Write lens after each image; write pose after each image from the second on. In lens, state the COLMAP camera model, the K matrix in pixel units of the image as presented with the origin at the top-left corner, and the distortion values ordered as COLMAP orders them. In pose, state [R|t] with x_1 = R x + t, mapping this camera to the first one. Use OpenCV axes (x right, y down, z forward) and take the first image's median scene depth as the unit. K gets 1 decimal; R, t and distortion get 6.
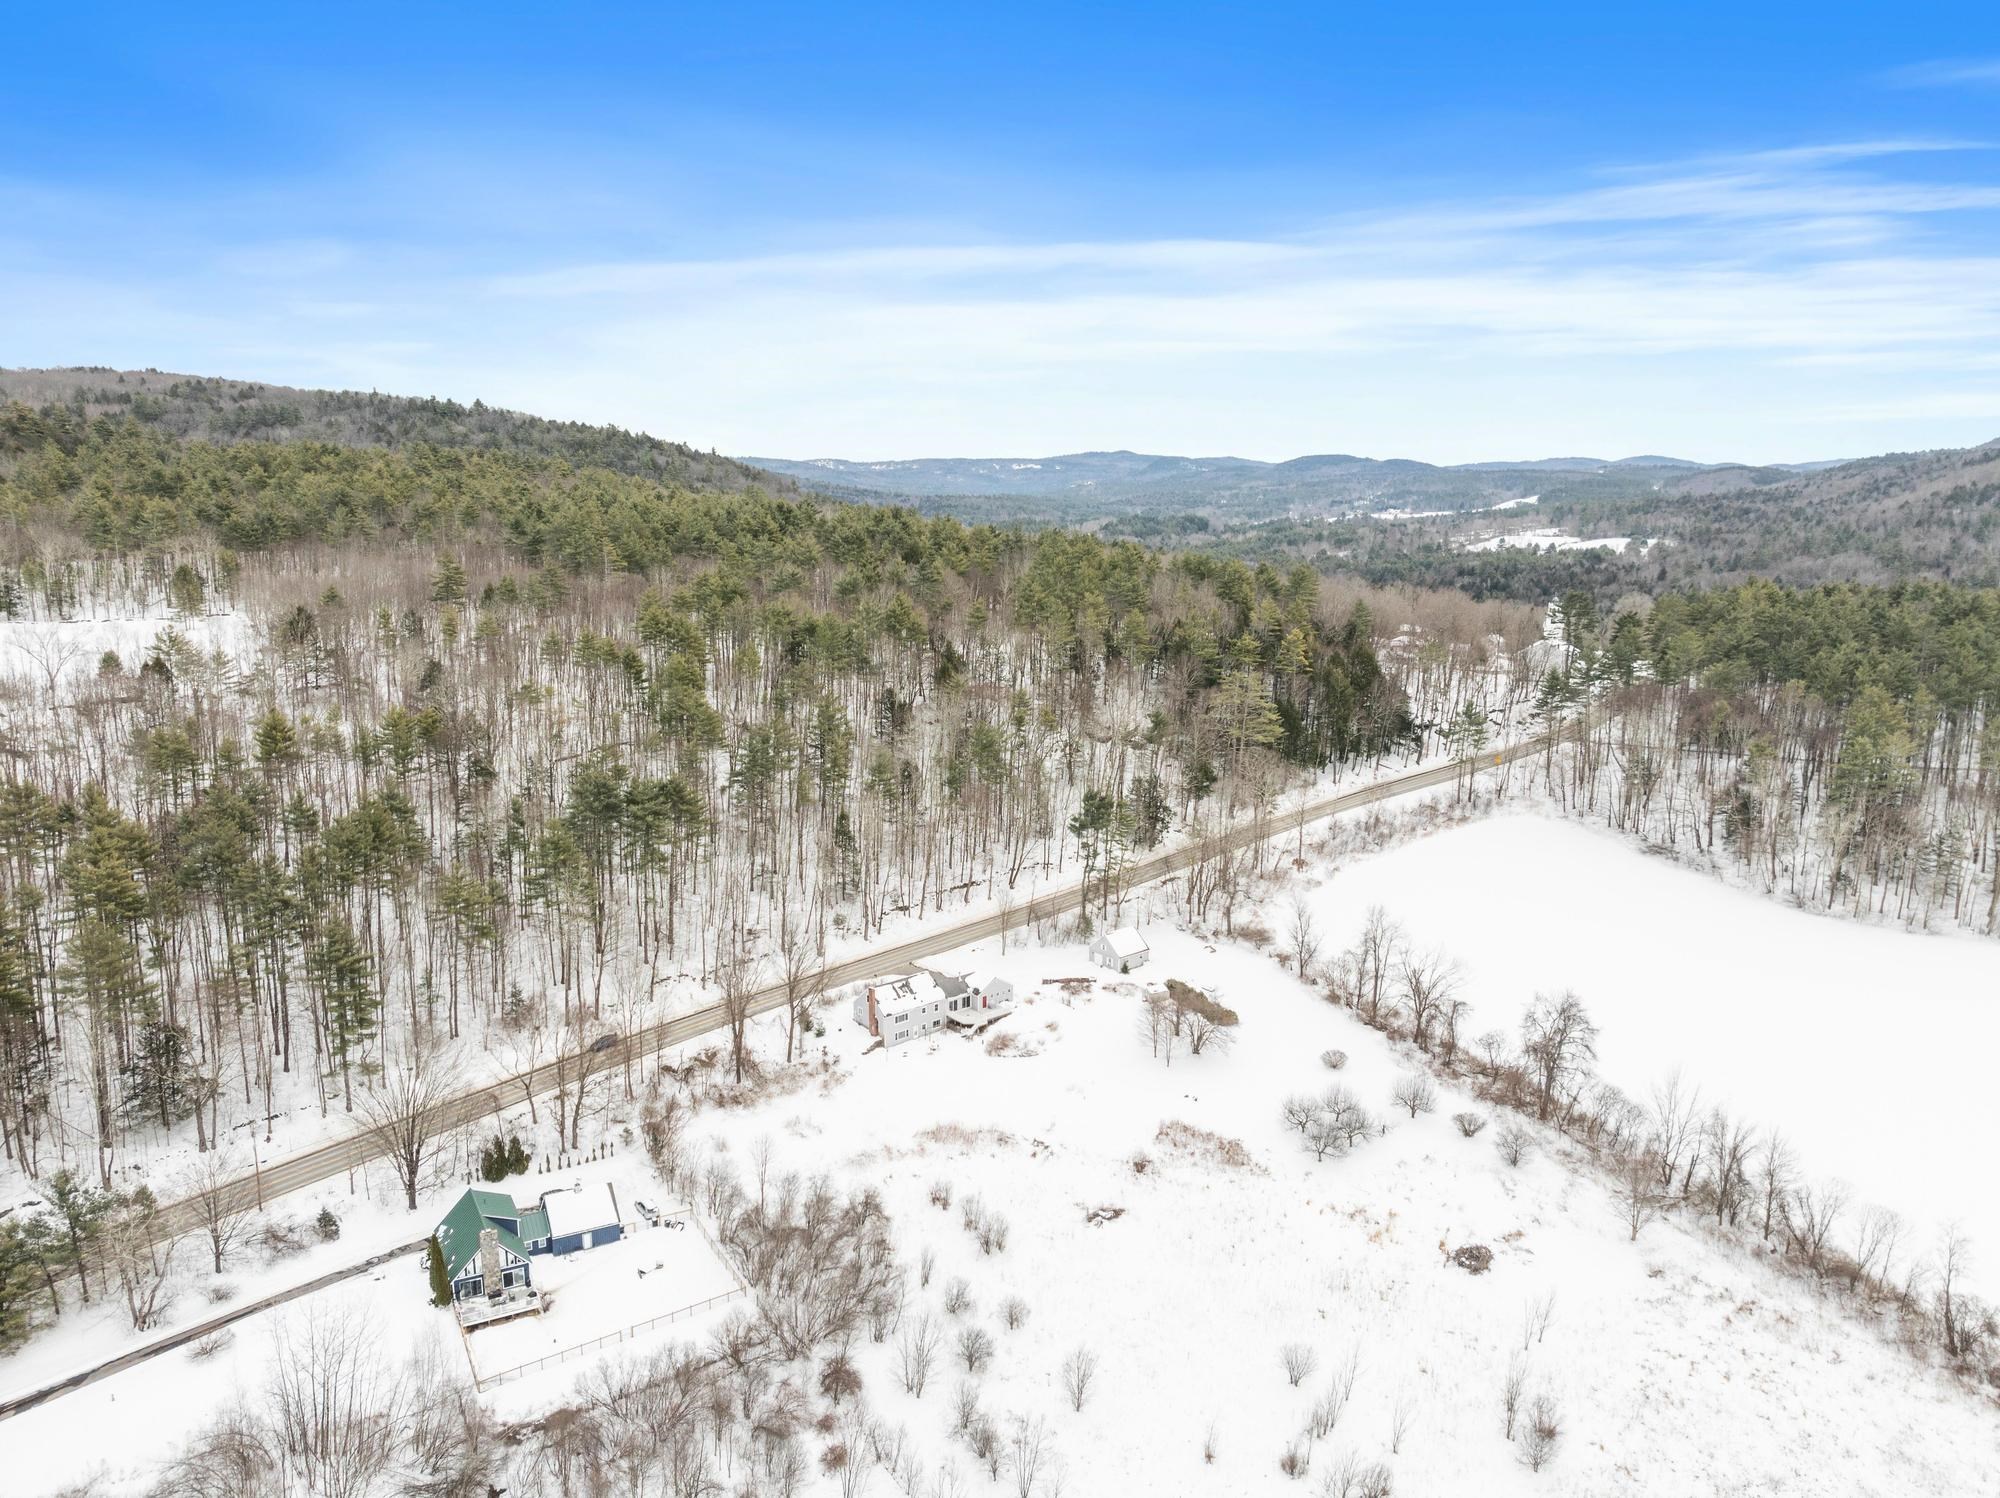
lens RADIAL K [[1409.5, 0, 987.2], [0, 1409.5, 742.0], [0, 0, 1]] dist [-0.041497, 0.002521]
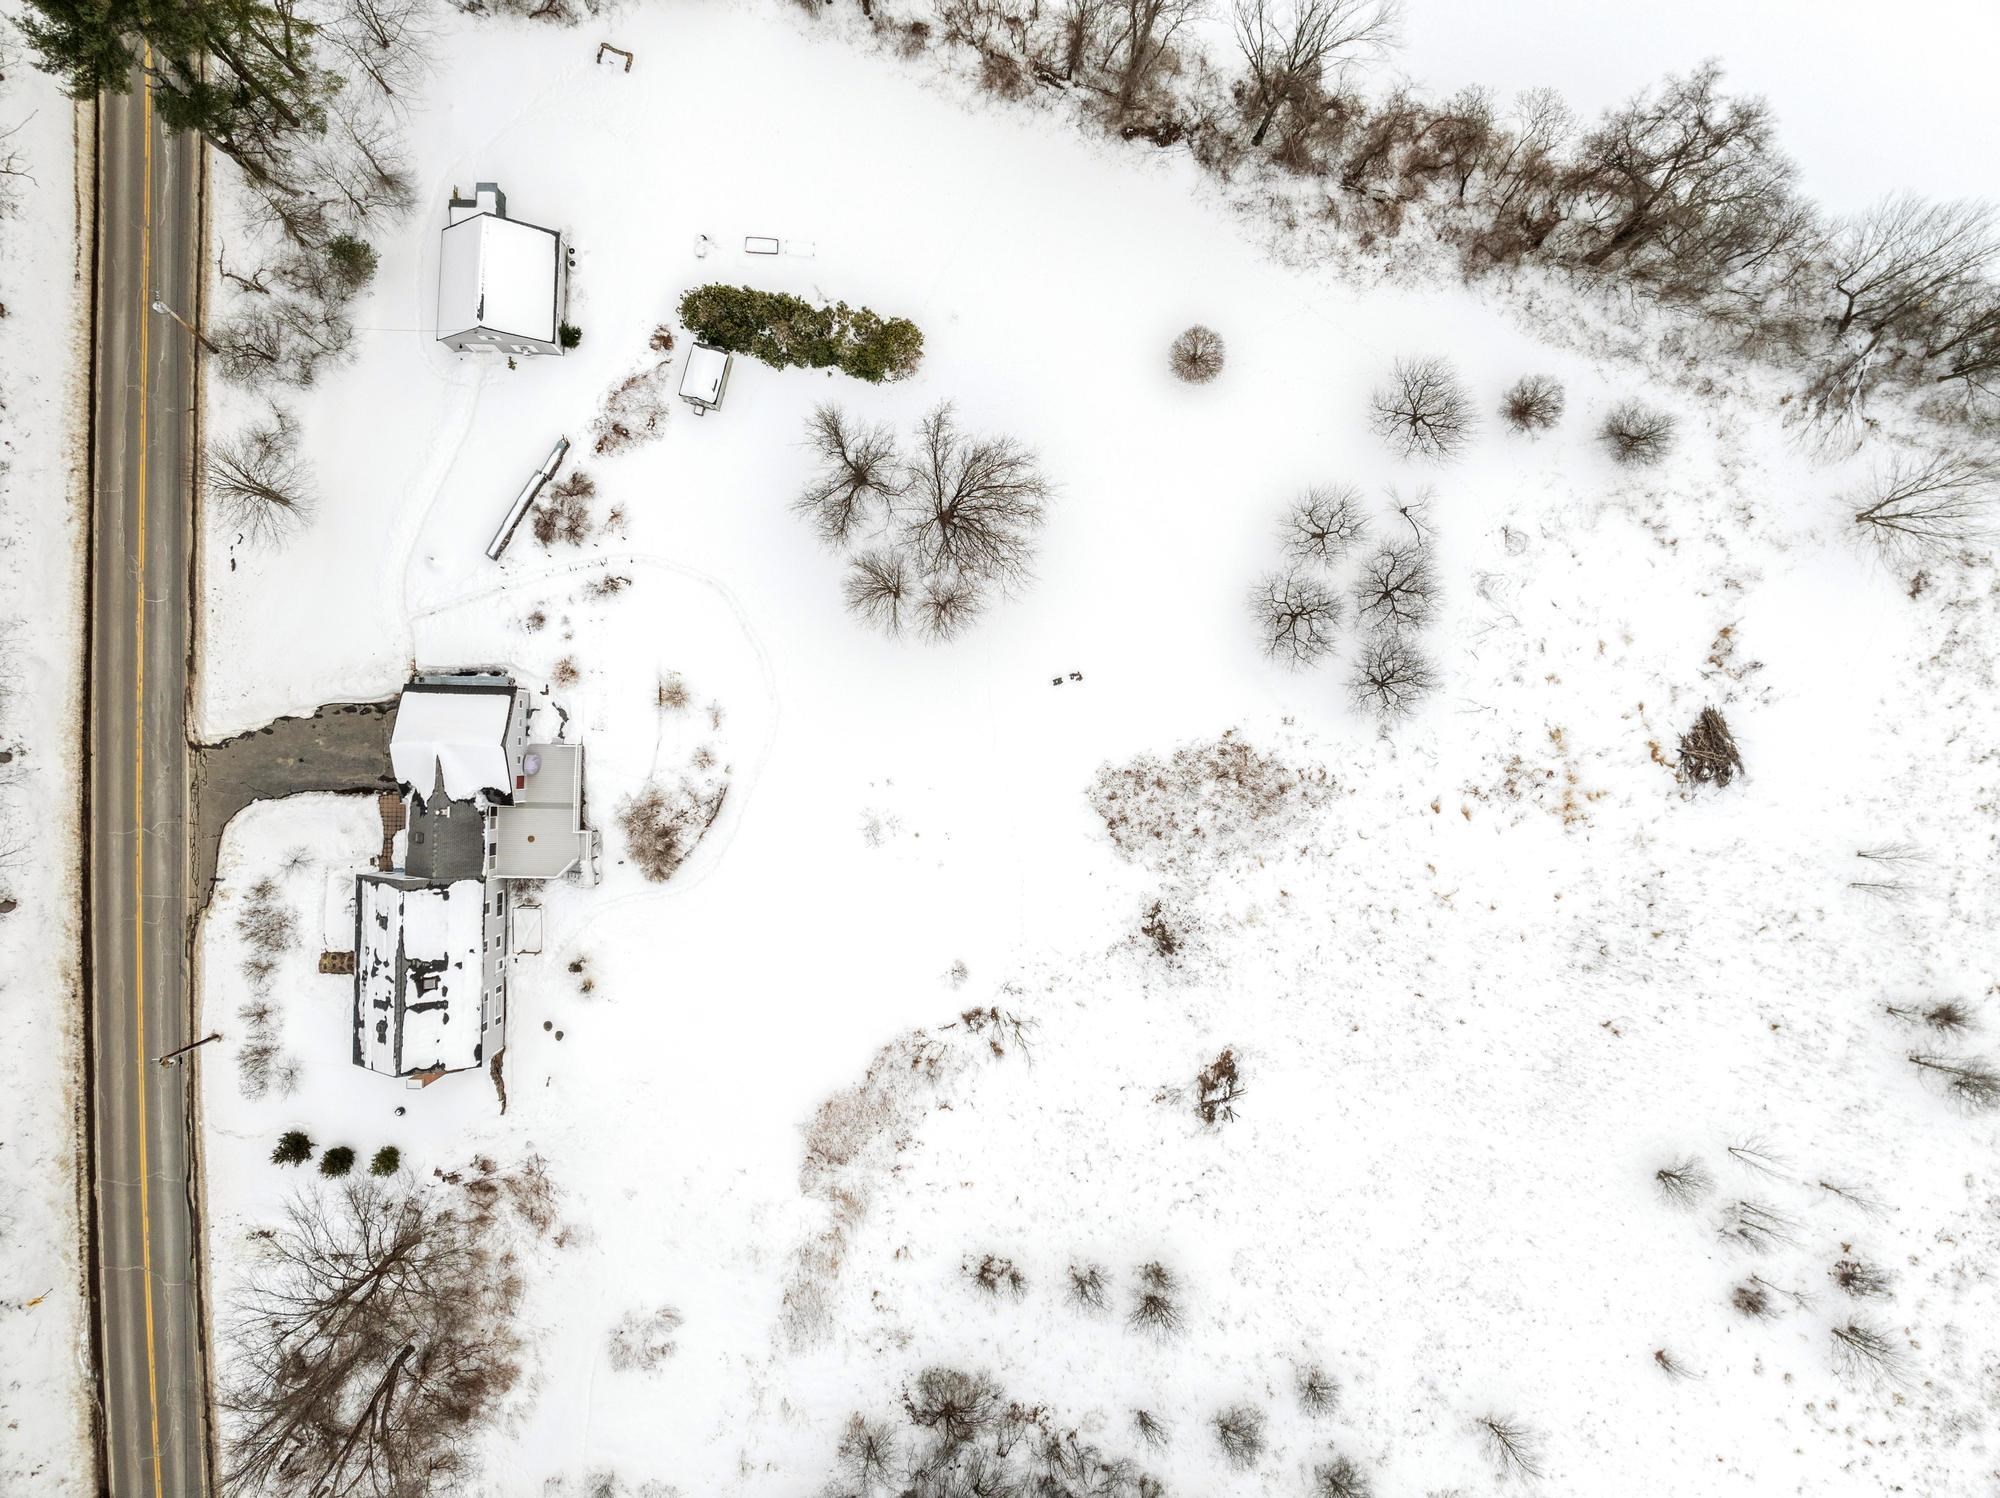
lens RADIAL K [[1409.5, 0, 988.8], [0, 1409.5, 737.3], [0, 0, 1]] dist [-0.041497, 0.002521]
pose [[0.666201, -0.745424, 0.022787, 0.092183], [0.117911, 0.135452, 0.983743, -0.211845], [-0.736392, -0.652684, 0.178133, 0.845017]]
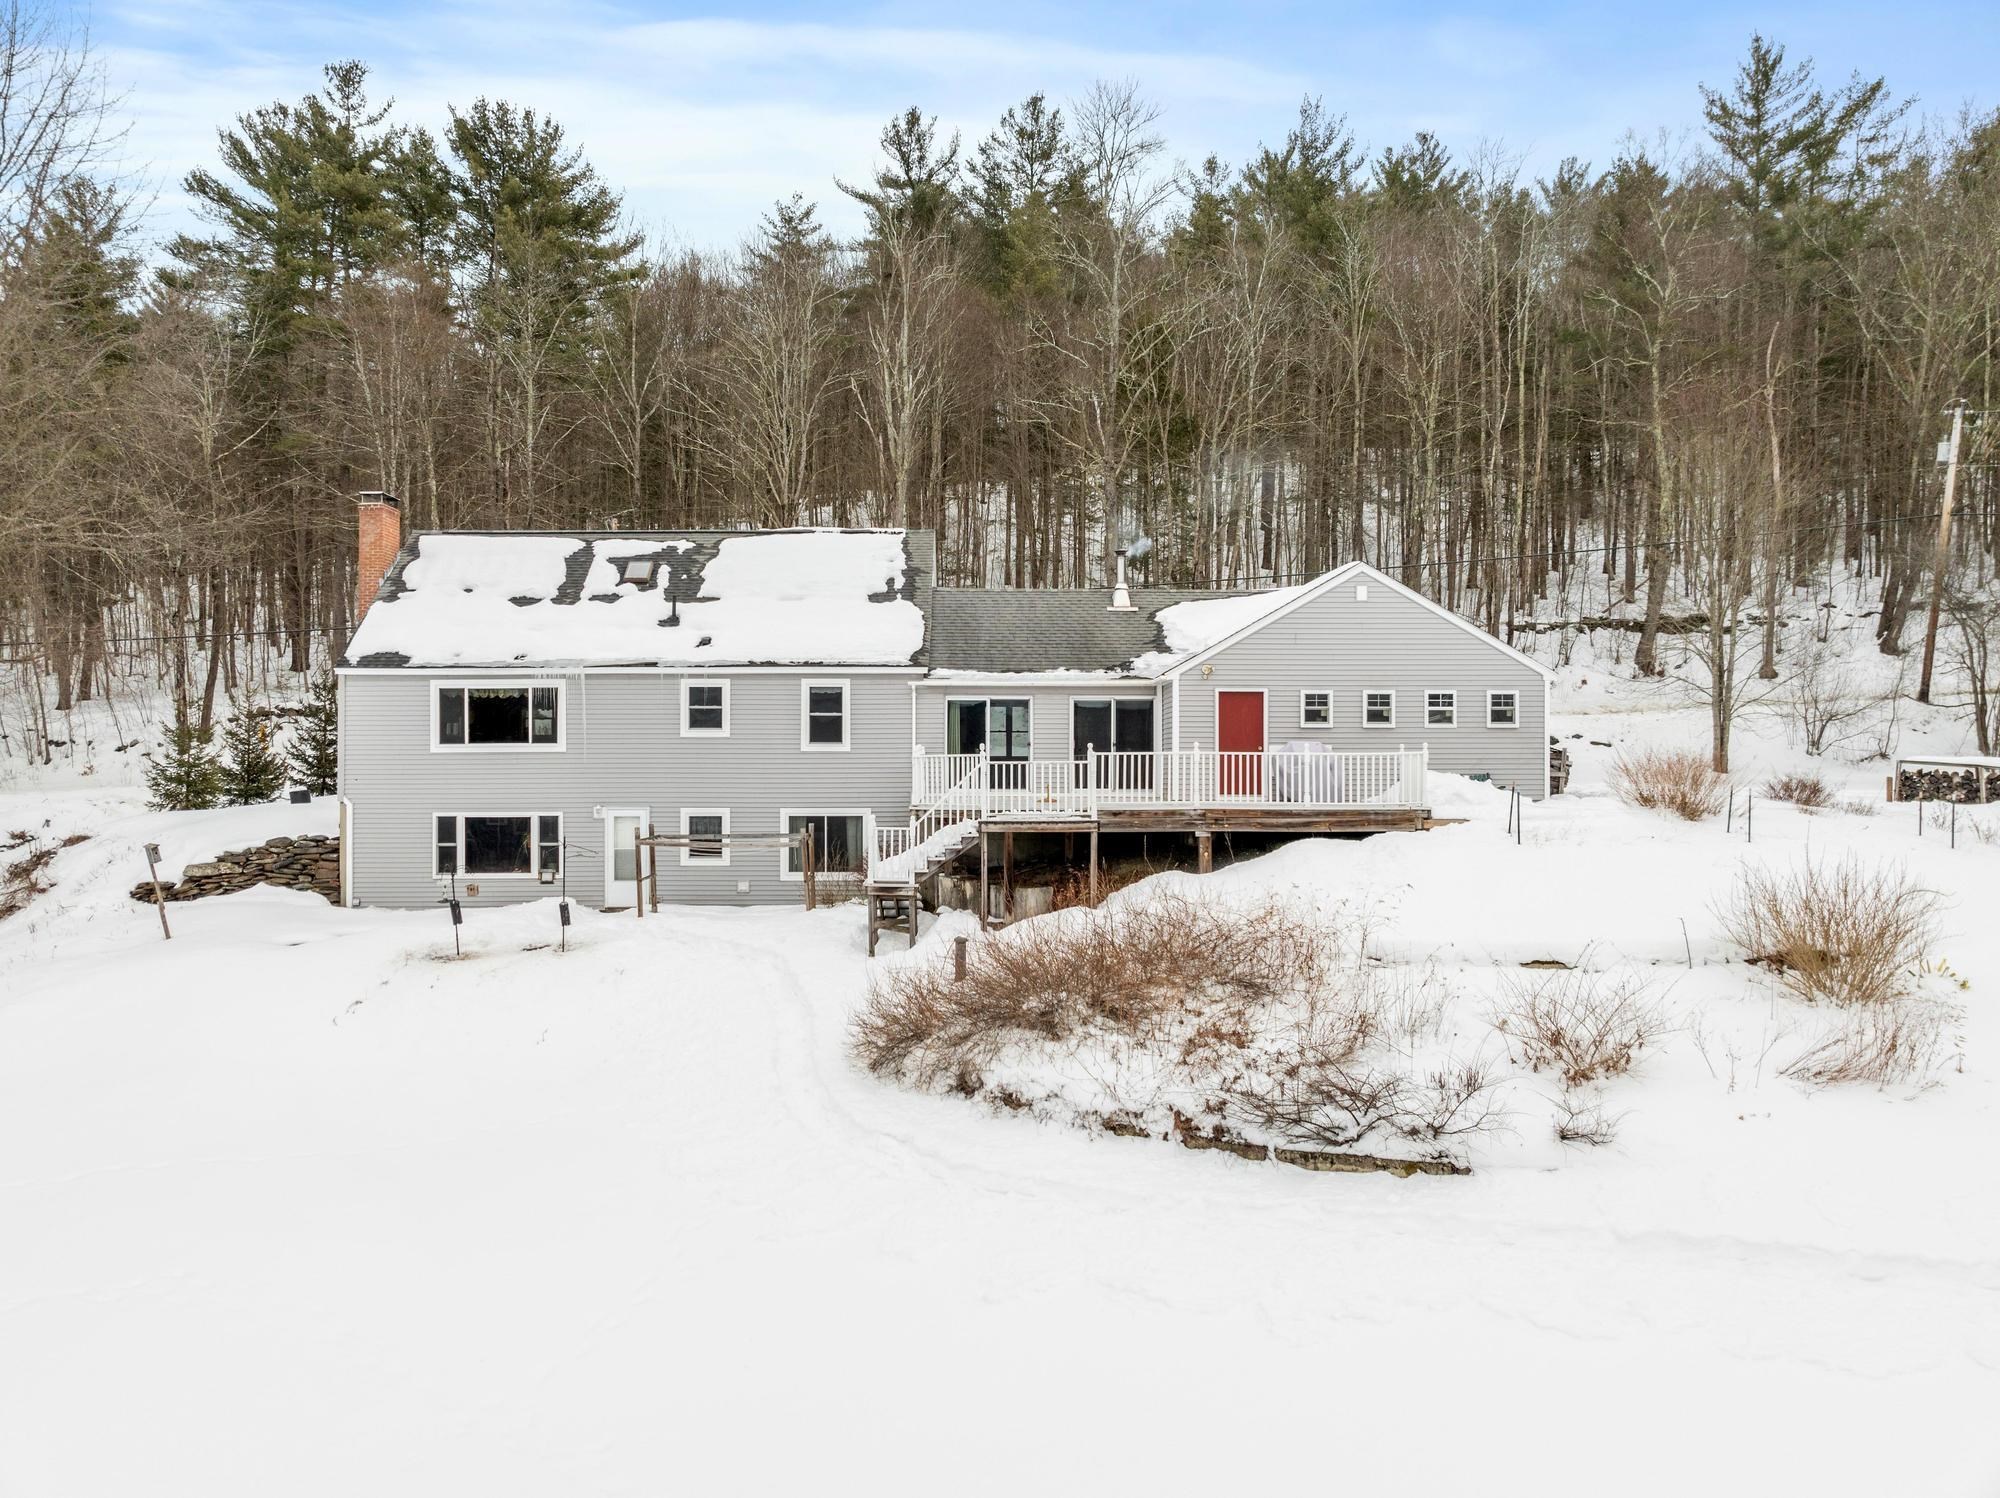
lens RADIAL K [[1409.5, 0, 987.7], [0, 1409.5, 746.9], [0, 0, 1]] dist [-0.041497, 0.002521]
pose [[0.766313, -0.009154, -0.642402, 0.061134], [-0.117550, 0.981021, -0.154204, 0.209610], [0.631621, 0.193683, 0.750694, 0.906729]]
